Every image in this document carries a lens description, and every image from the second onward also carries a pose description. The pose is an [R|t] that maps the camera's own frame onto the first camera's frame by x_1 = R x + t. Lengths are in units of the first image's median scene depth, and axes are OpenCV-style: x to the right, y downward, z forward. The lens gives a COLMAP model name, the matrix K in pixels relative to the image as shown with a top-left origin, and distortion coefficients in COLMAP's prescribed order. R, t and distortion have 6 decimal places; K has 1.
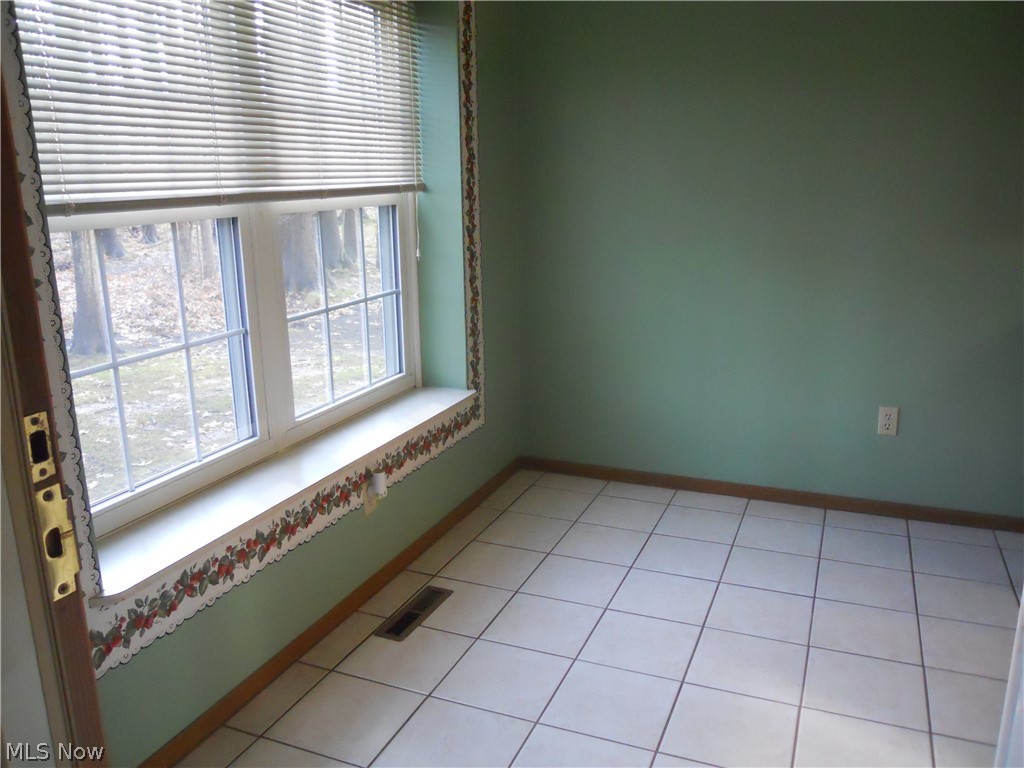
lens RADIAL K [[828.7, 0, 512.1], [0, 828.7, 373.0], [0, 0, 1]] dist [0.005993, 0.003334]
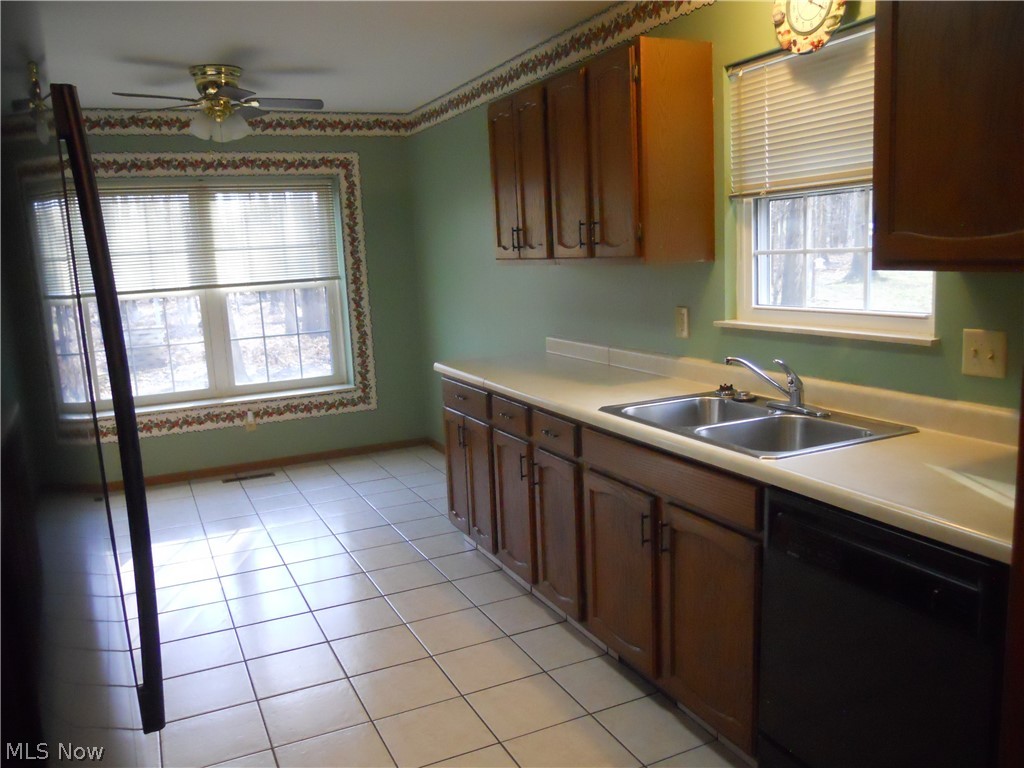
lens RADIAL K [[845.2, 0, 512.0], [0, 845.2, 384.0], [0, 0, 1]] dist [0.001883, 0.007953]
pose [[0.737772, 0.096964, -0.668050, 1.592096], [-0.121512, 0.992541, 0.009868, -0.050118], [0.664023, 0.073895, 0.744051, -0.174816]]
